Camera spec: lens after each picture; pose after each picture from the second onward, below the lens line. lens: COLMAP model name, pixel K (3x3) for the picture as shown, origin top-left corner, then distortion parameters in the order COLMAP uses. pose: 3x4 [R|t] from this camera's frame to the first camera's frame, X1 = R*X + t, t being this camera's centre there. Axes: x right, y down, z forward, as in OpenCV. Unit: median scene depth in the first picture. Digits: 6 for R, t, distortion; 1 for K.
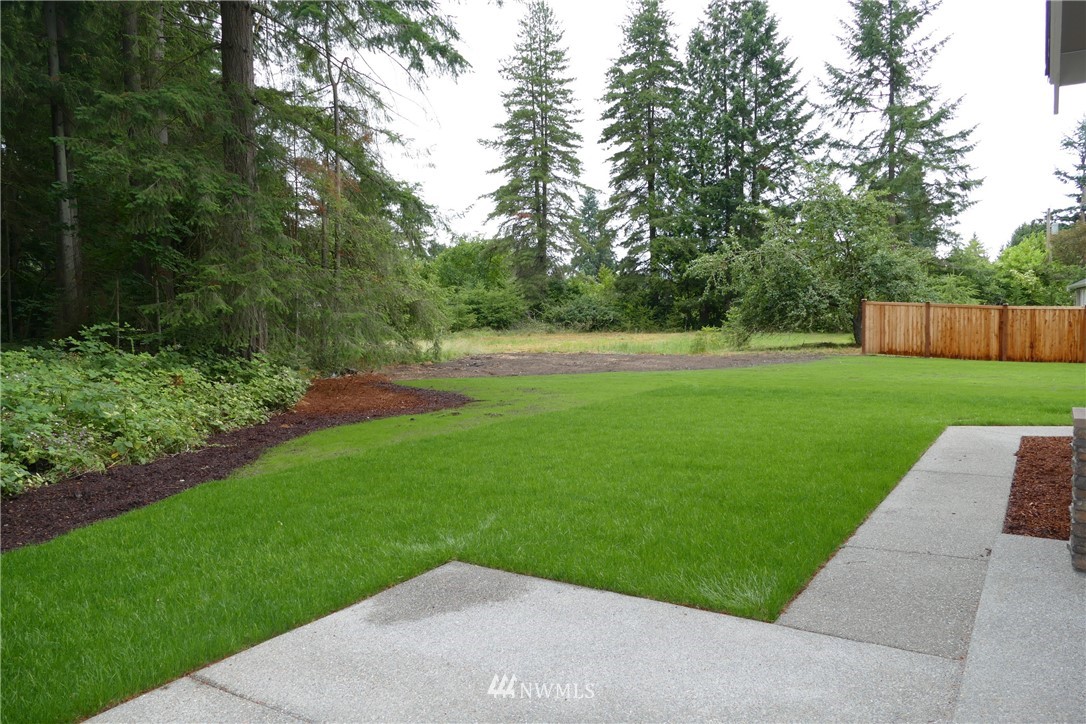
lens RADIAL K [[771.5, 0, 543.0], [0, 771.5, 362.0], [0, 0, 1]] dist [-0.021818, 0.000437]
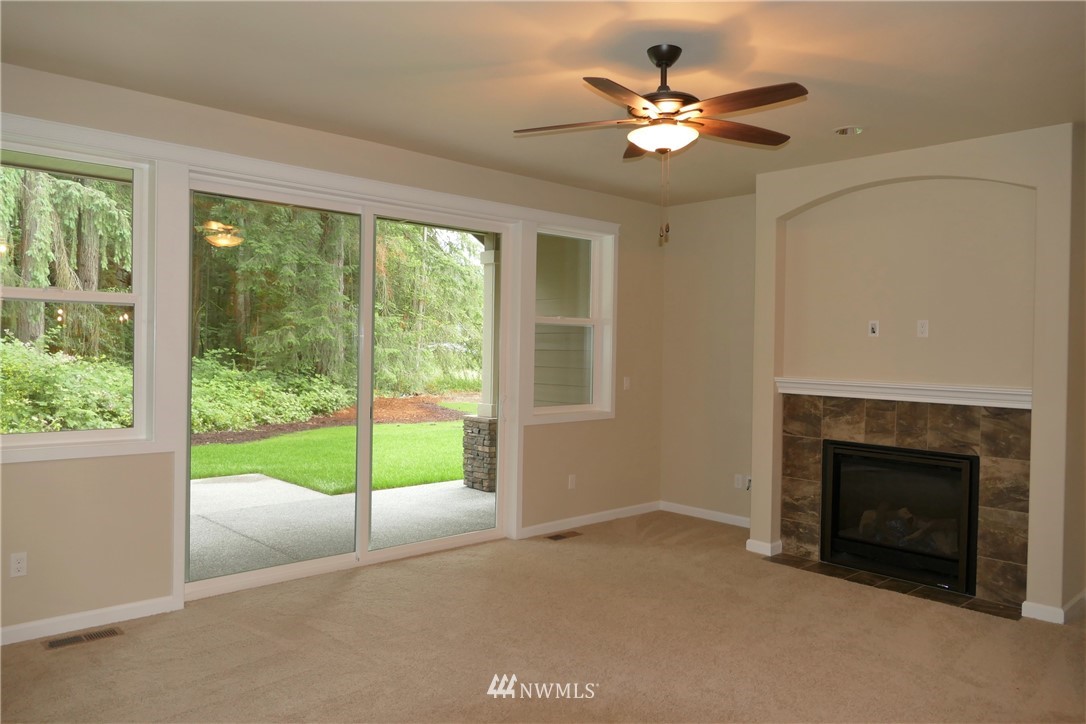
lens RADIAL K [[771.5, 0, 543.0], [0, 771.5, 362.0], [0, 0, 1]] dist [-0.021818, 0.000437]
pose [[0.971828, 0.051388, -0.230021, 0.386536], [-0.061716, 0.997373, -0.037929, -0.006447], [0.227467, 0.051056, 0.972446, -0.313797]]
